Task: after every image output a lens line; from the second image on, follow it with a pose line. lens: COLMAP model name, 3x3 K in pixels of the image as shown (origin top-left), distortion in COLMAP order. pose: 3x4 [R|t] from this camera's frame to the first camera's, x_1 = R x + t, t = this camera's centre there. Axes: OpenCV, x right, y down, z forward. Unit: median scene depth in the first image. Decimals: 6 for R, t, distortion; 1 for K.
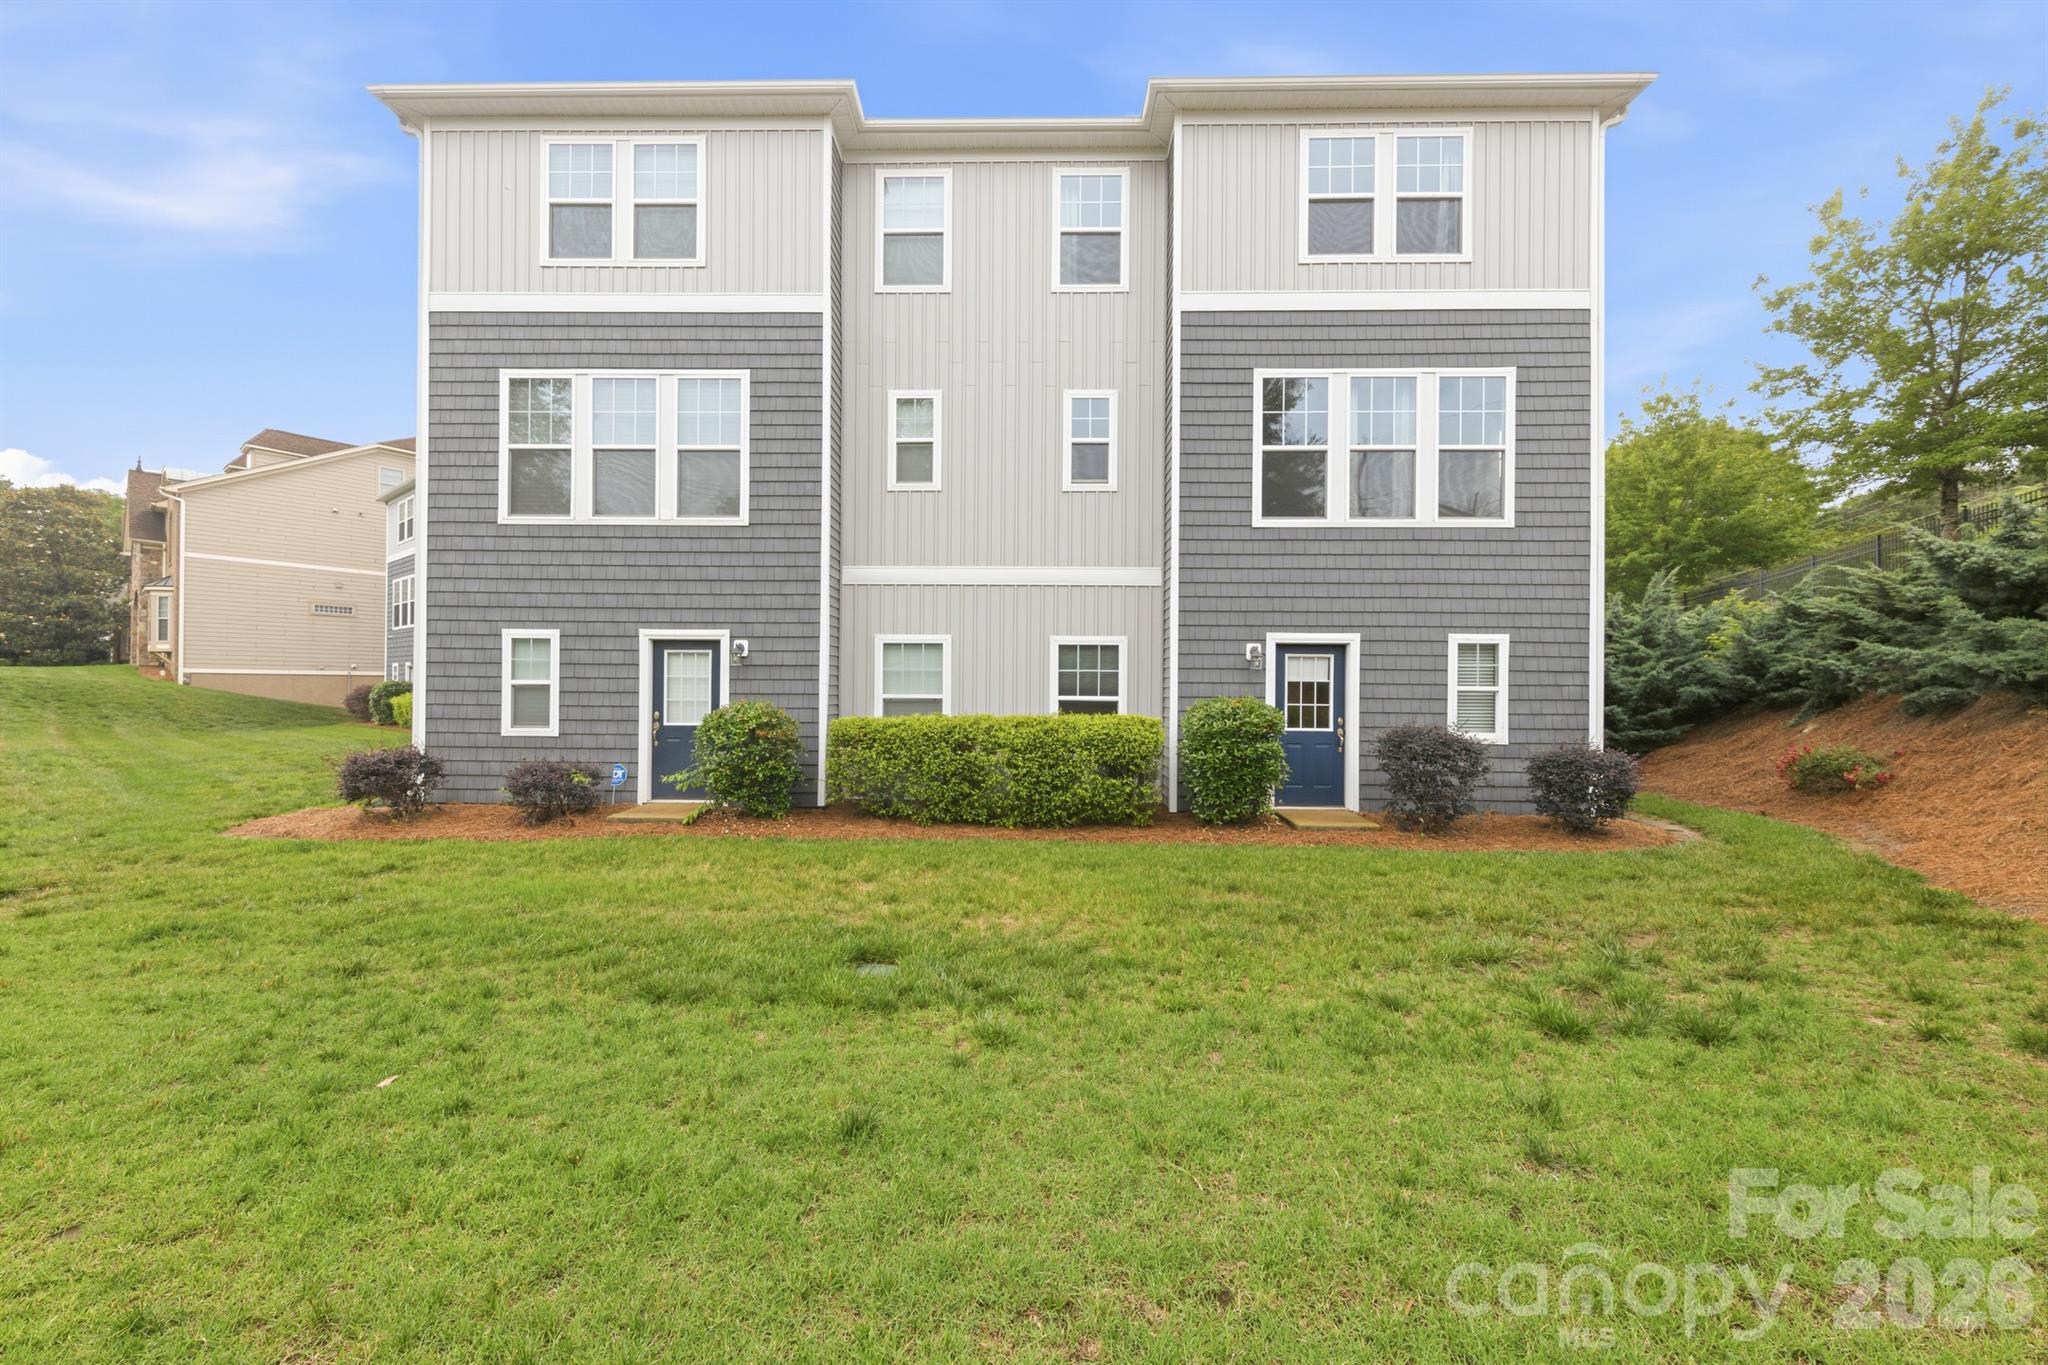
lens RADIAL K [[754.8, 0, 1024.0], [0, 754.8, 682.5], [0, 0, 1]] dist [0.015380, -0.000080]
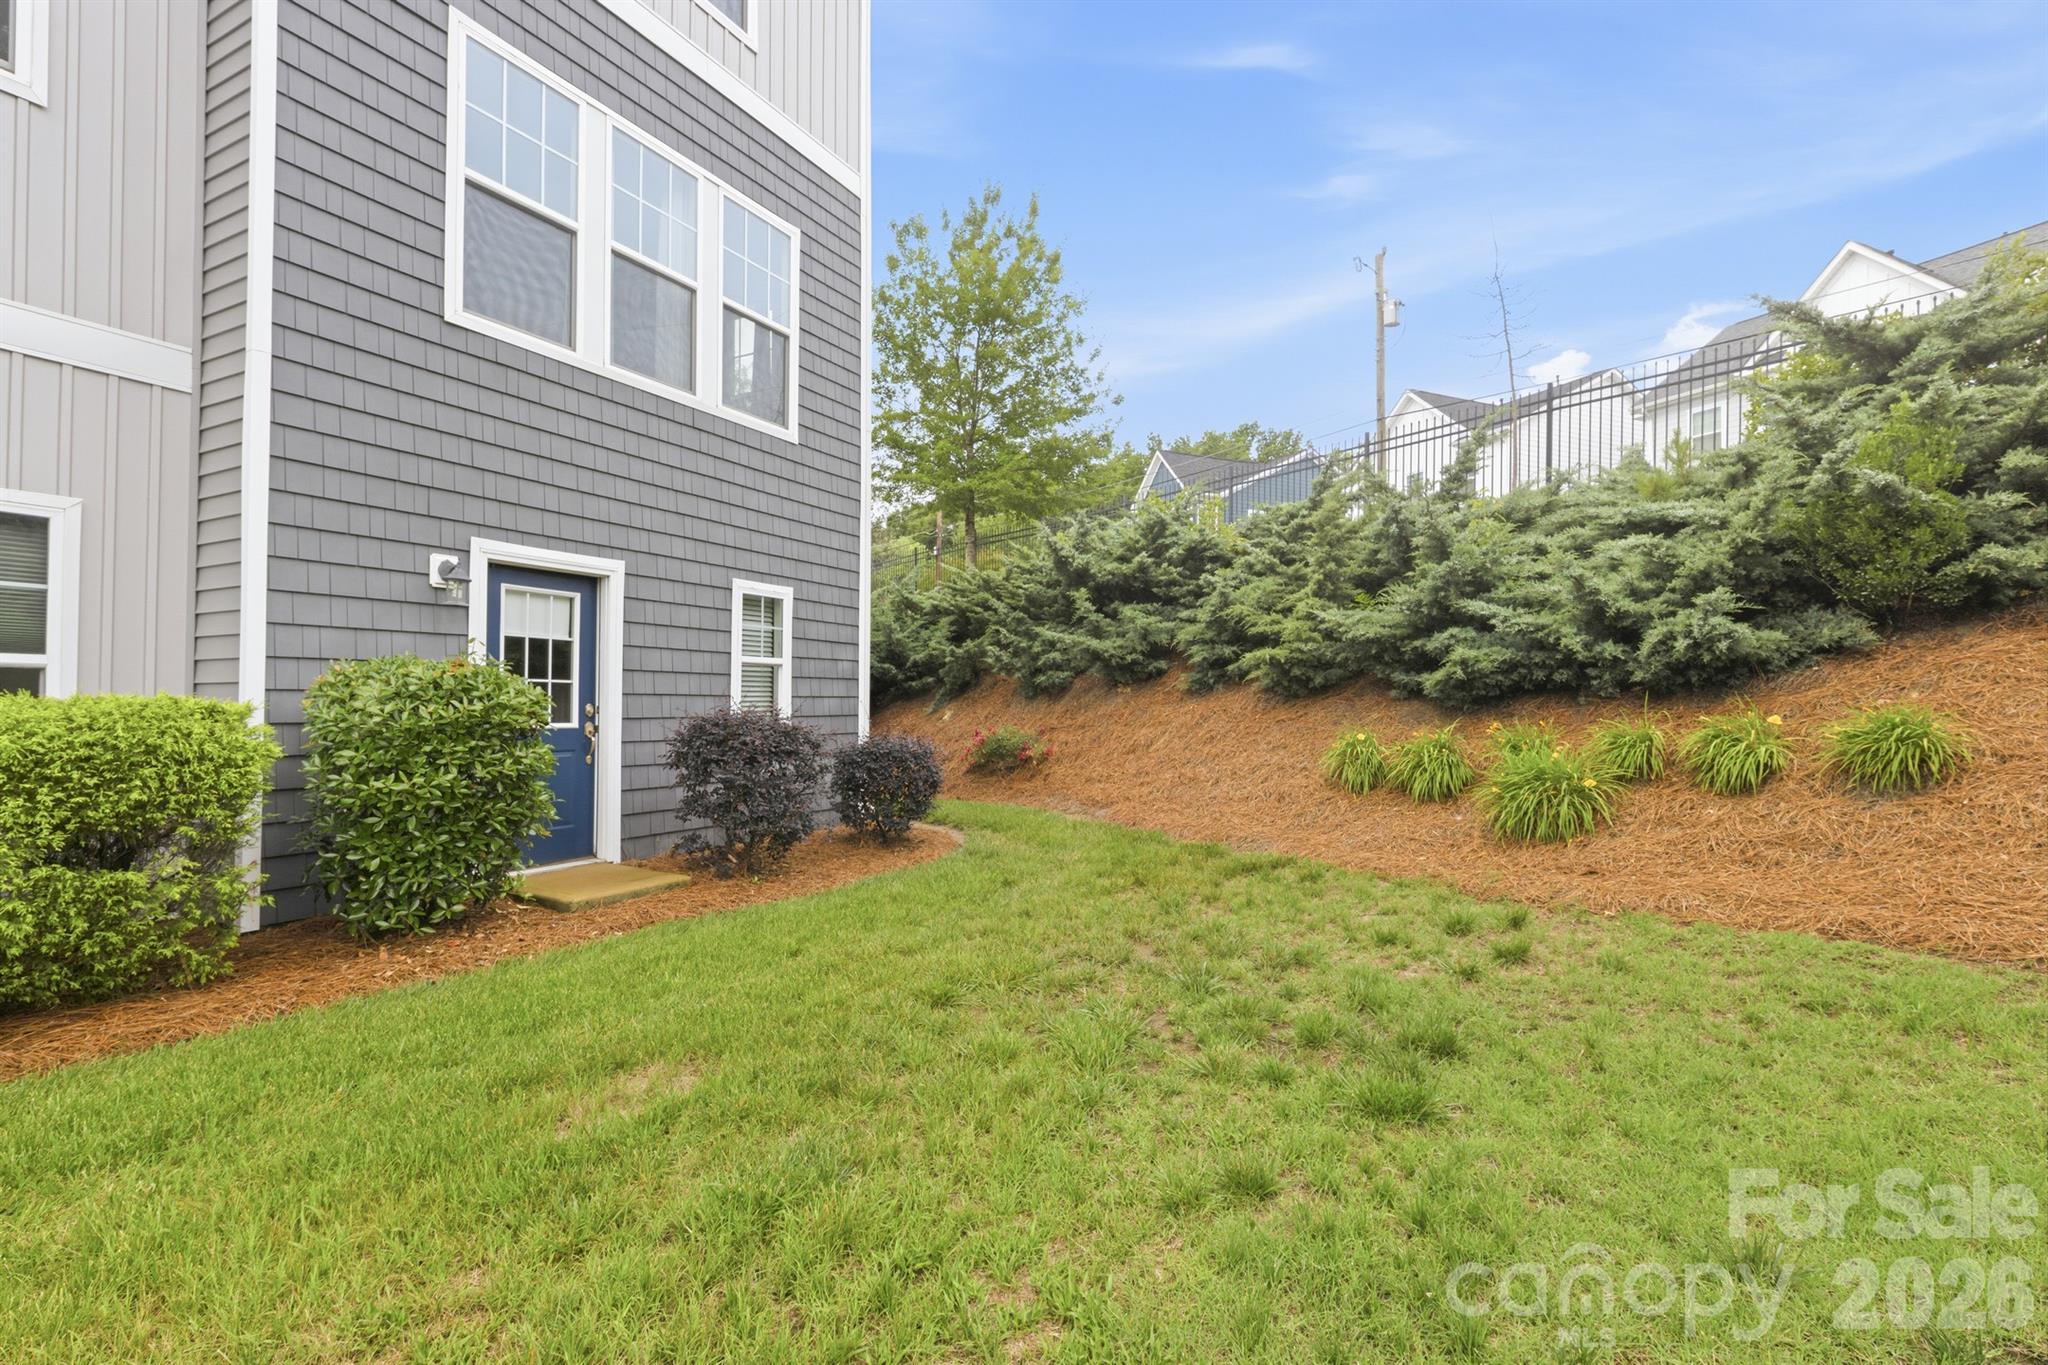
lens RADIAL K [[960.1, 0, 1024.0], [0, 960.1, 682.5], [0, 0, 1]] dist [0.004831, 0.000211]
pose [[0.461281, 0.013581, 0.887150, -0.079903], [-0.002169, 0.999897, -0.014180, 0.040579], [-0.887252, 0.004617, 0.461263, 0.373596]]
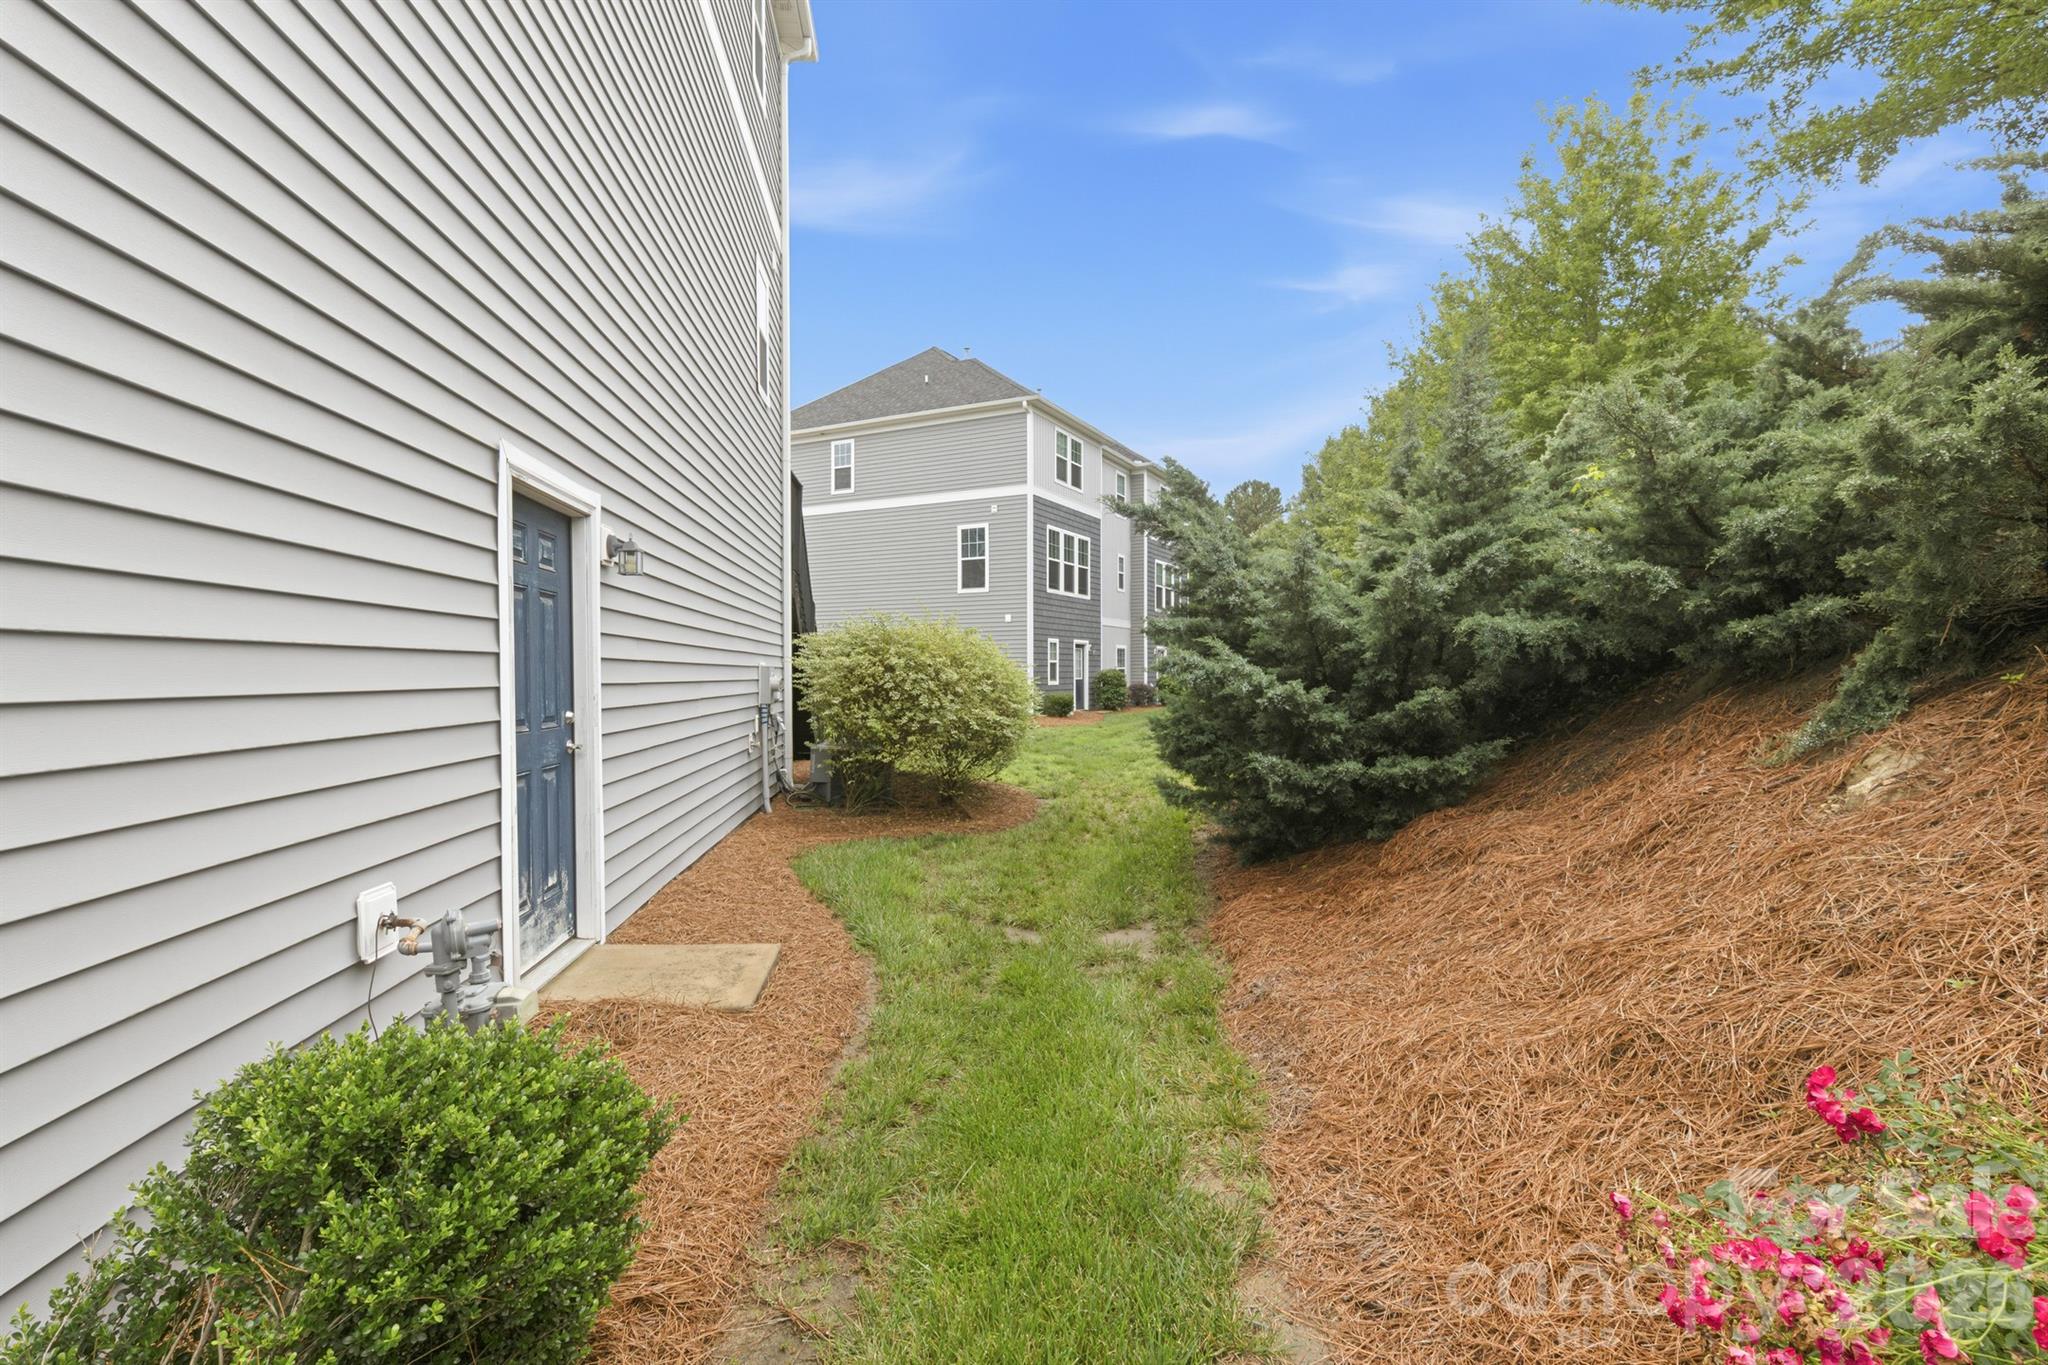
lens RADIAL K [[960.1, 0, 1024.0], [0, 960.1, 682.5], [0, 0, 1]] dist [0.004831, 0.000211]
pose [[0.993555, -0.011068, 0.112812, 0.904213], [0.009153, 0.999805, 0.017476, 0.033438], [-0.112983, -0.016331, 0.993463, 0.906719]]
